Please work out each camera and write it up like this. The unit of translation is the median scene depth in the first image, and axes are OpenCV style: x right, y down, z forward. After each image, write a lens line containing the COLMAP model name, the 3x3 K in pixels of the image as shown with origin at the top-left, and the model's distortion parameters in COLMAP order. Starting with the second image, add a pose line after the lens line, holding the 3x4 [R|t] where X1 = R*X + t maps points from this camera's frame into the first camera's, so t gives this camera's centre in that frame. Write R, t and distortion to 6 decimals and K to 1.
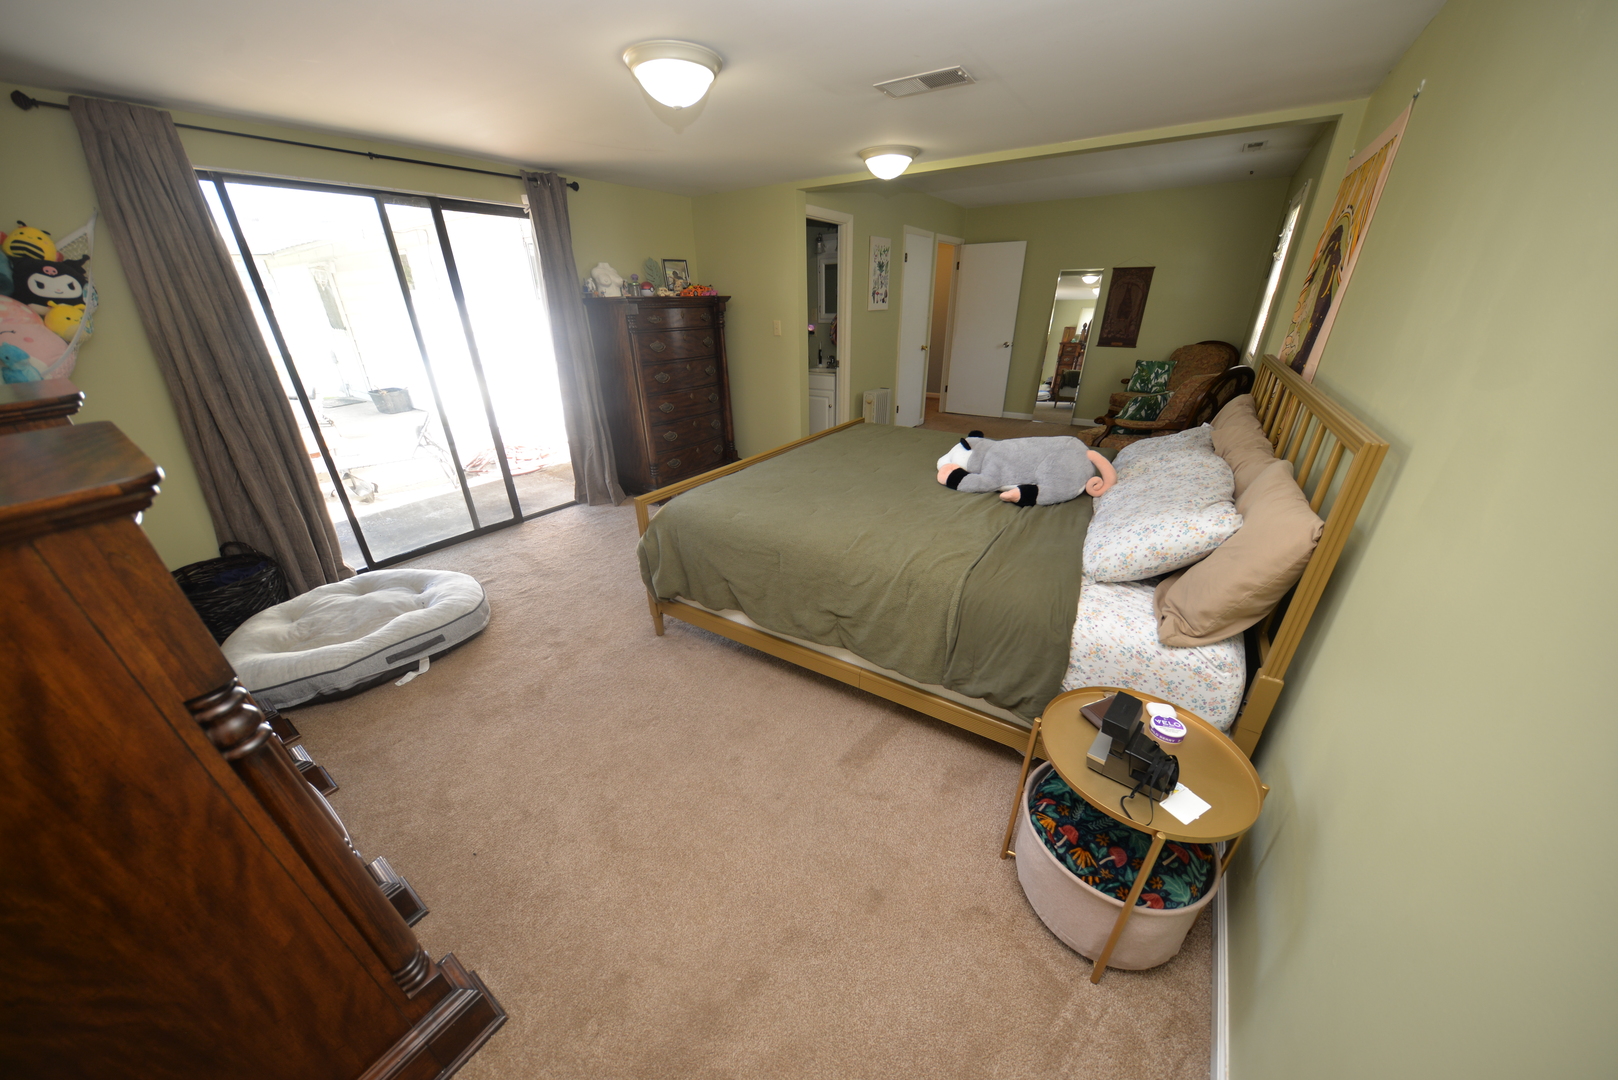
lens RADIAL K [[528.8, 0, 808.7], [0, 528.8, 546.4], [0, 0, 1]] dist [0.002842, -0.005000]
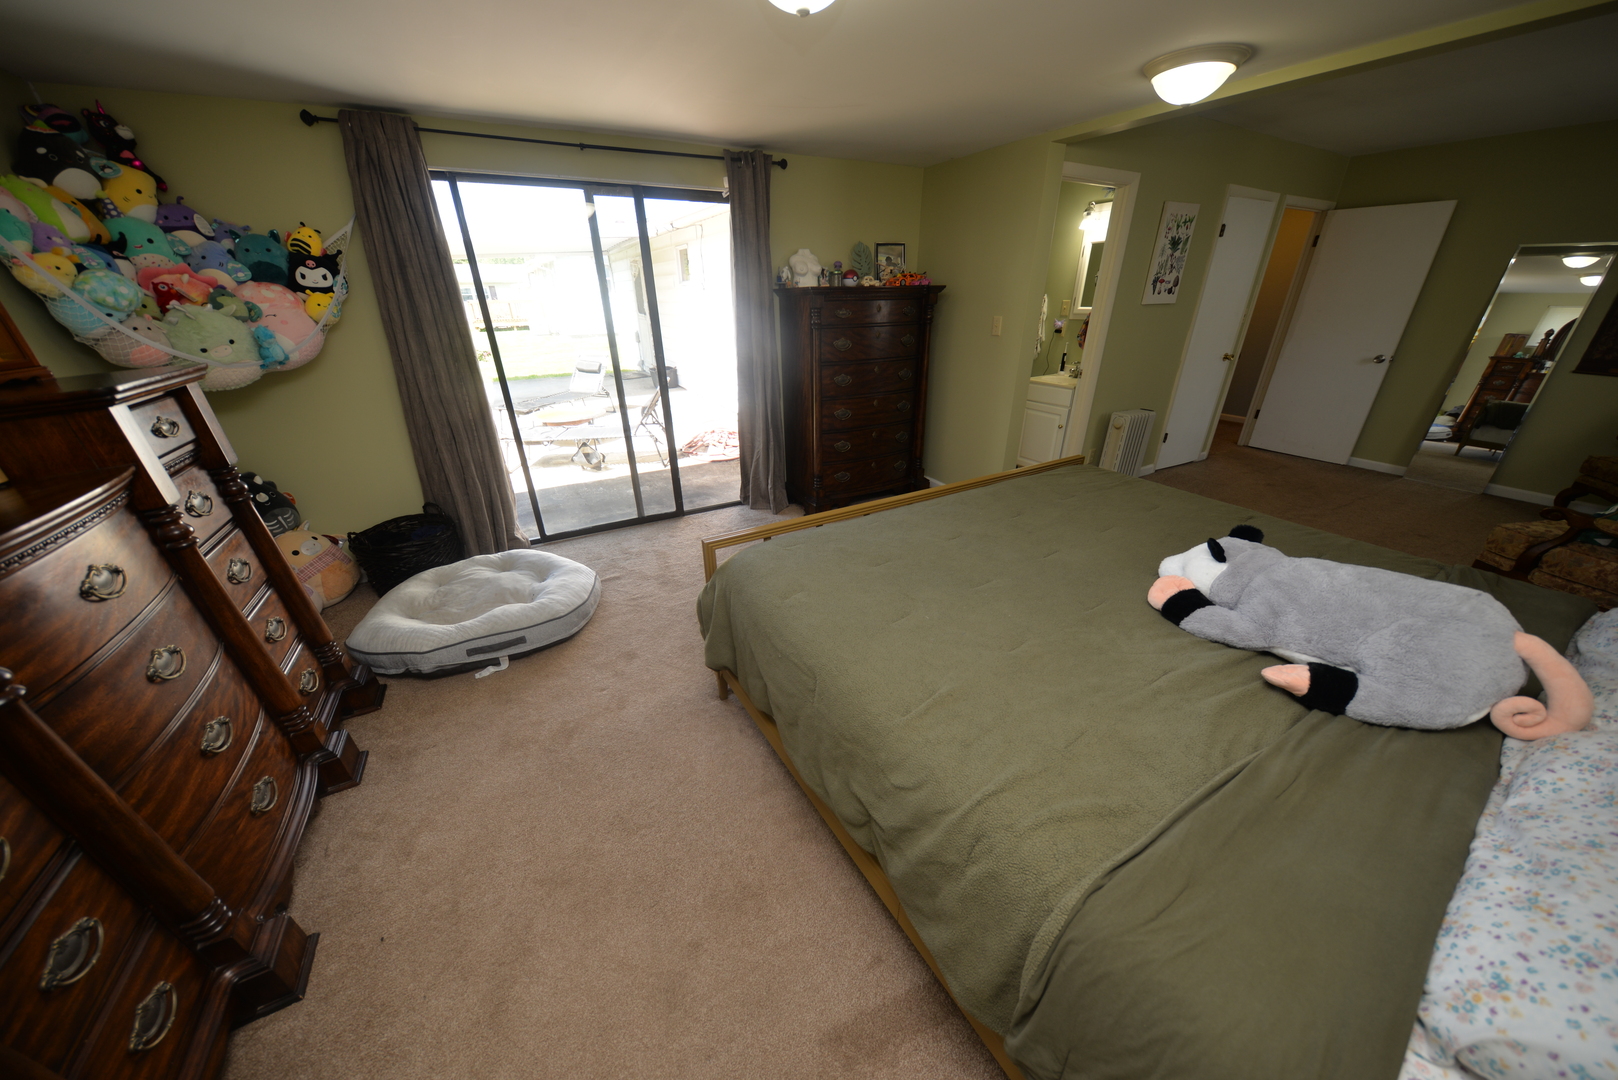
lens RADIAL K [[528.8, 0, 808.7], [0, 528.8, 546.4], [0, 0, 1]] dist [0.002842, -0.005000]
pose [[0.891709, 0.197031, -0.407473, 0.123895], [-0.189768, 0.980077, 0.058623, -0.133303], [0.410906, 0.025051, 0.911334, 0.276059]]
